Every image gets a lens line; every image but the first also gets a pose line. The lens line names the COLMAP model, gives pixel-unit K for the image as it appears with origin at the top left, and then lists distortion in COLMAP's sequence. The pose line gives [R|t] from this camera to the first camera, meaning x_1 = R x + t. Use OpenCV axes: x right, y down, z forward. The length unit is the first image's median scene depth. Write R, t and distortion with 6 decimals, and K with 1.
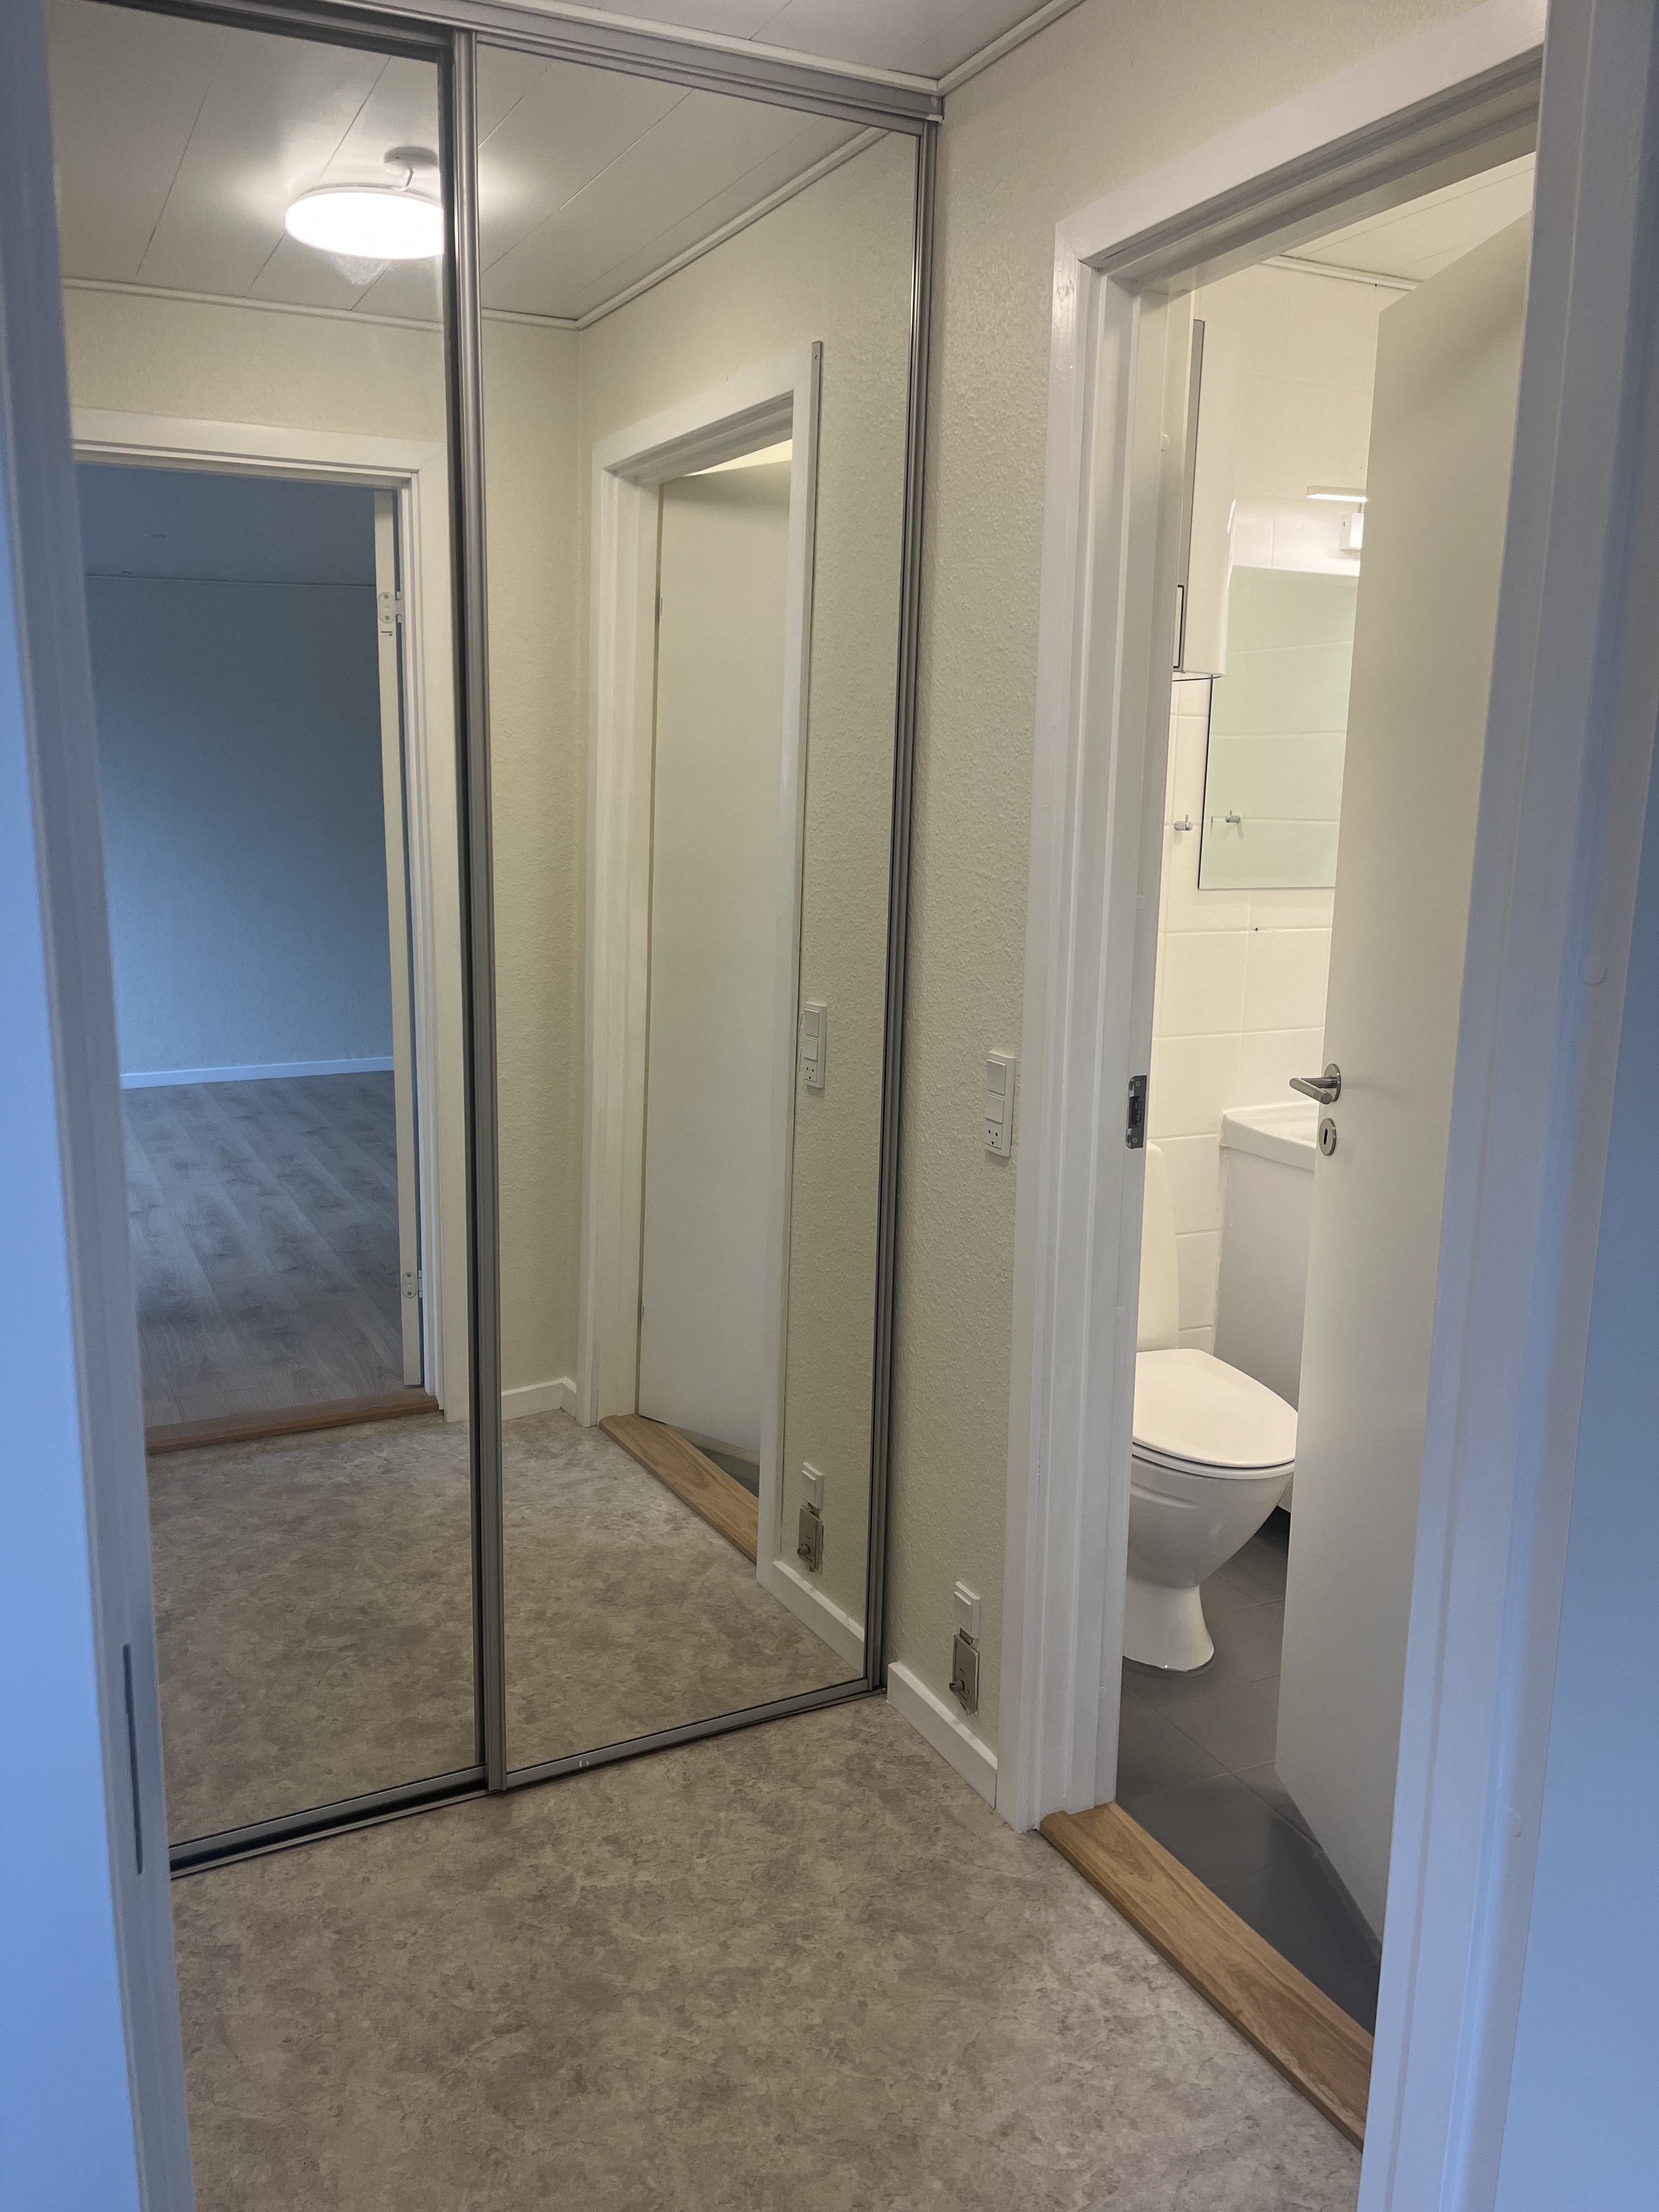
lens RADIAL K [[1714.5, 0, 836.9], [0, 1714.5, 1101.9], [0, 0, 1]] dist [0.061455, -0.080610]
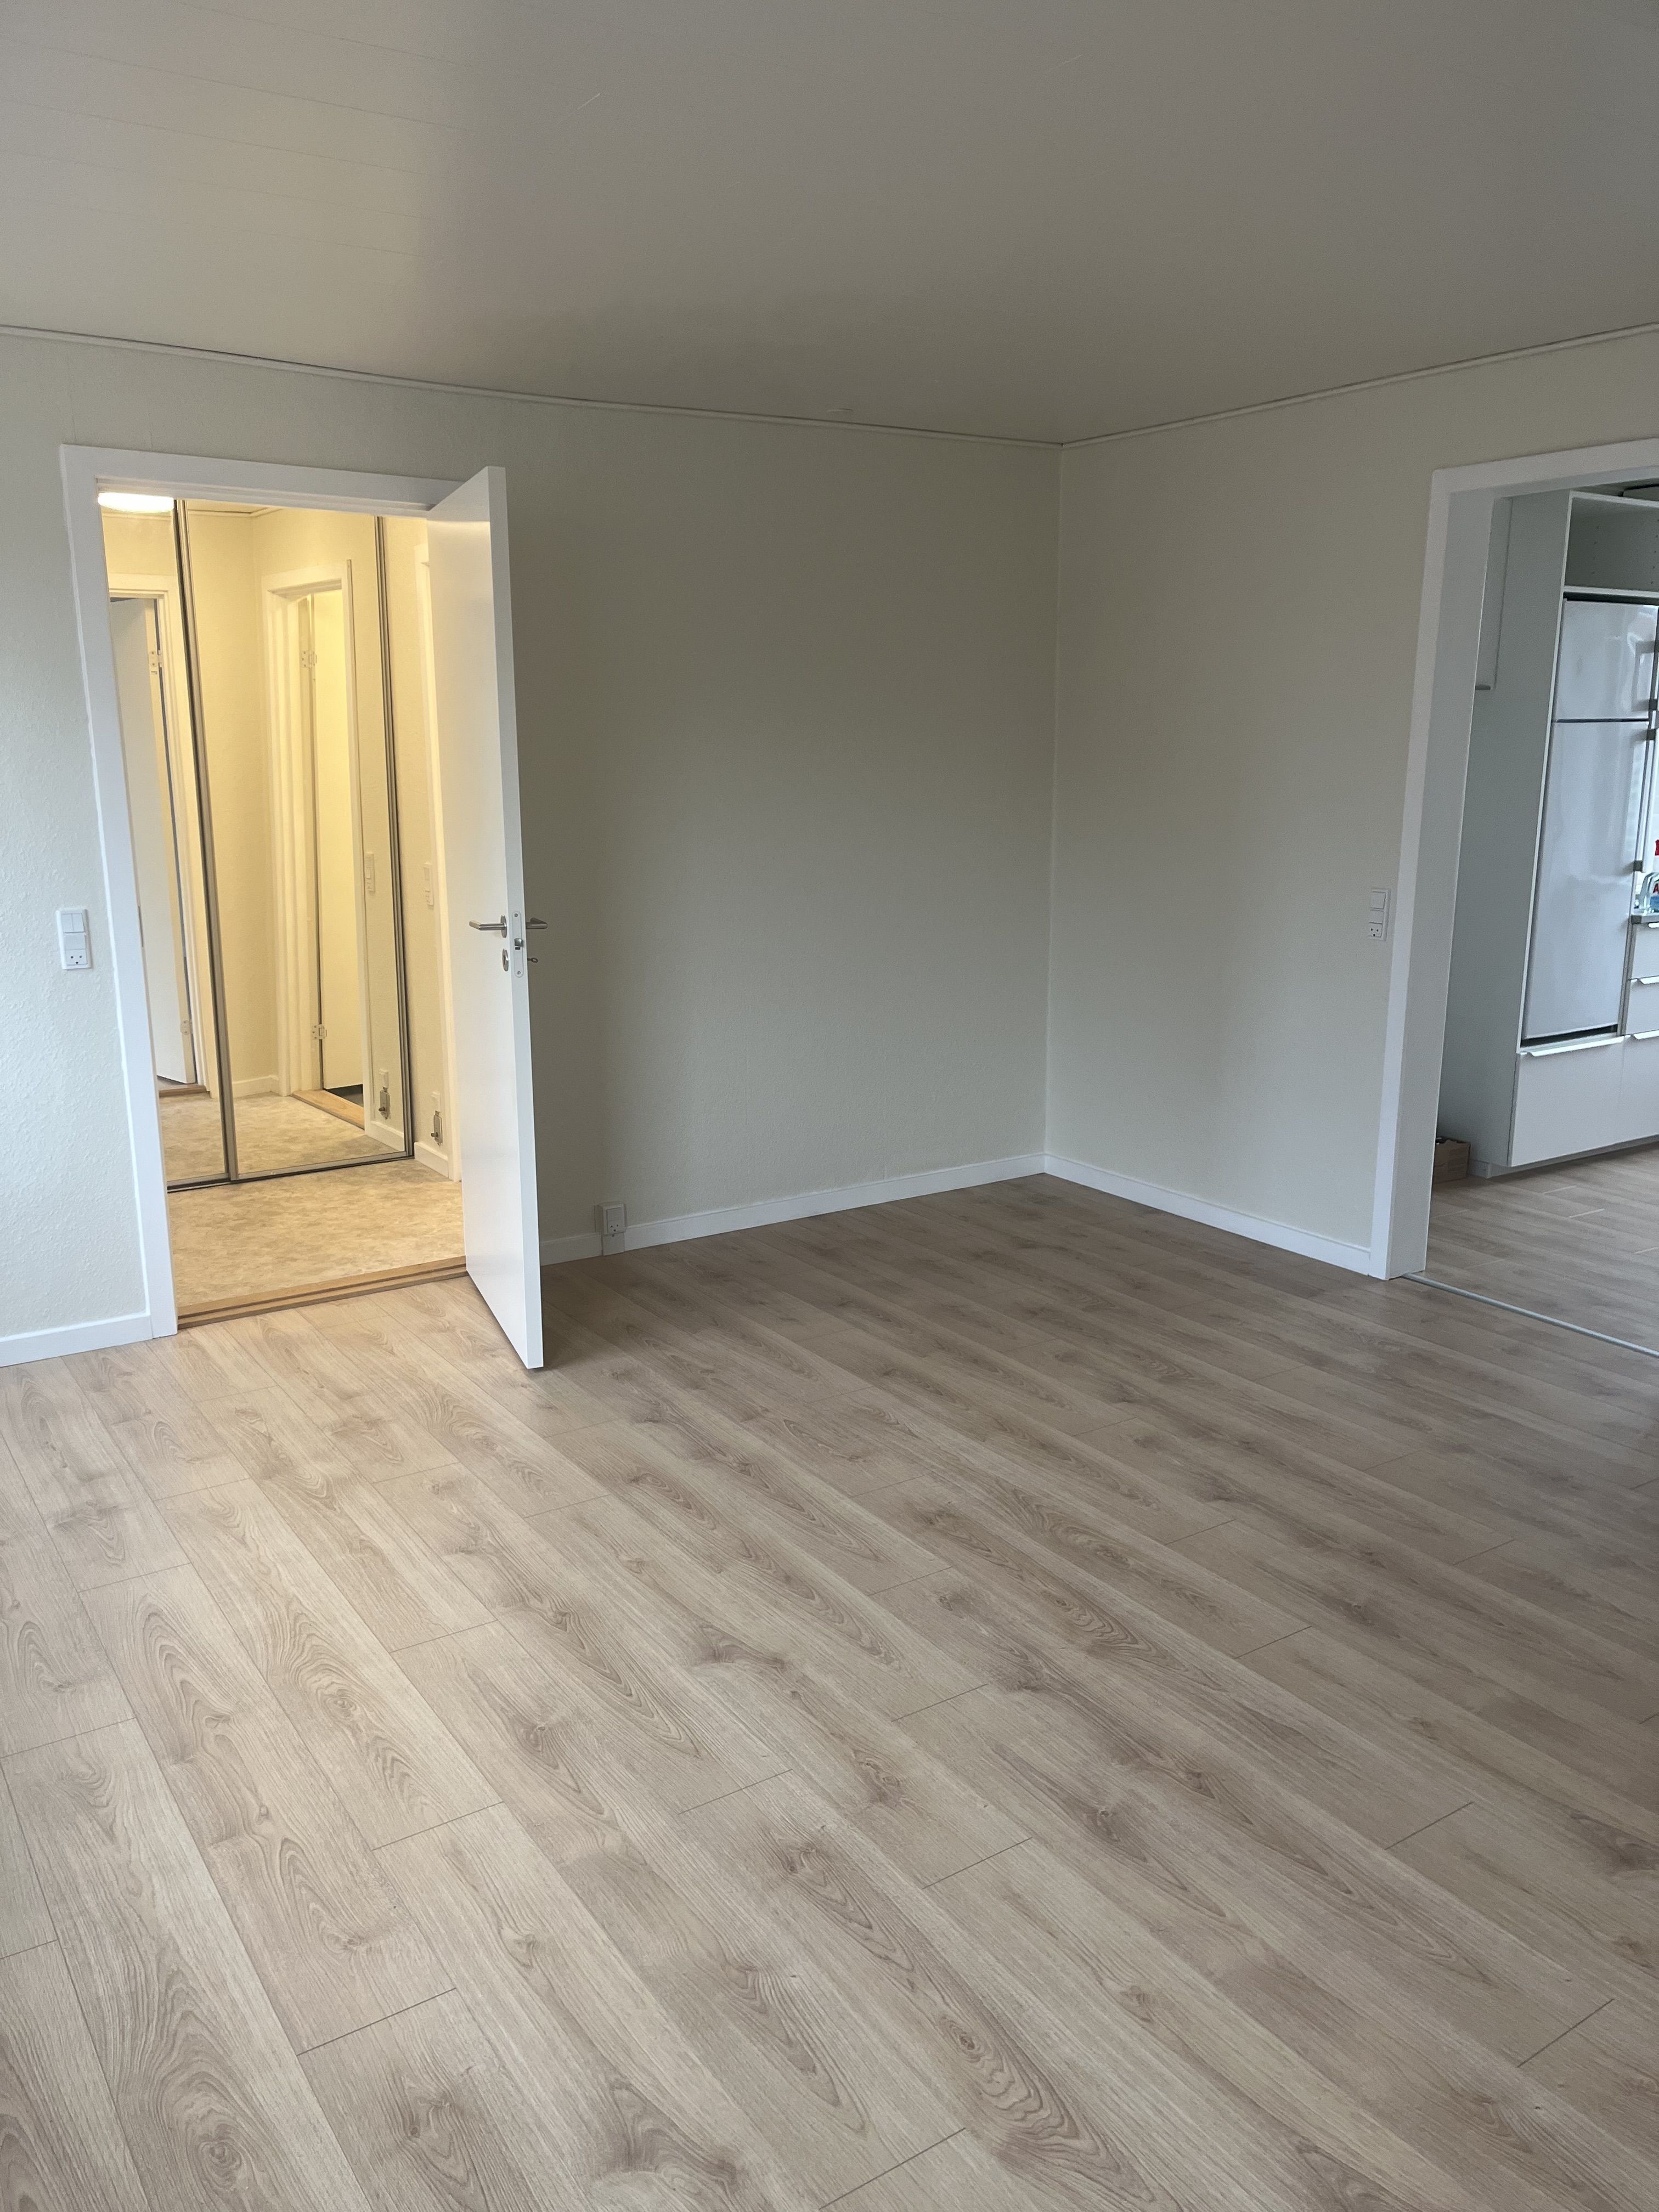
lens RADIAL K [[1714.5, 0, 827.3], [0, 1714.5, 1114.0], [0, 0, 1]] dist [0.061455, -0.080610]
pose [[0.992471, -0.042630, 0.114825, 0.306835], [0.039348, 0.998754, 0.030699, 0.236617], [-0.115990, -0.025950, 0.992911, -1.291299]]
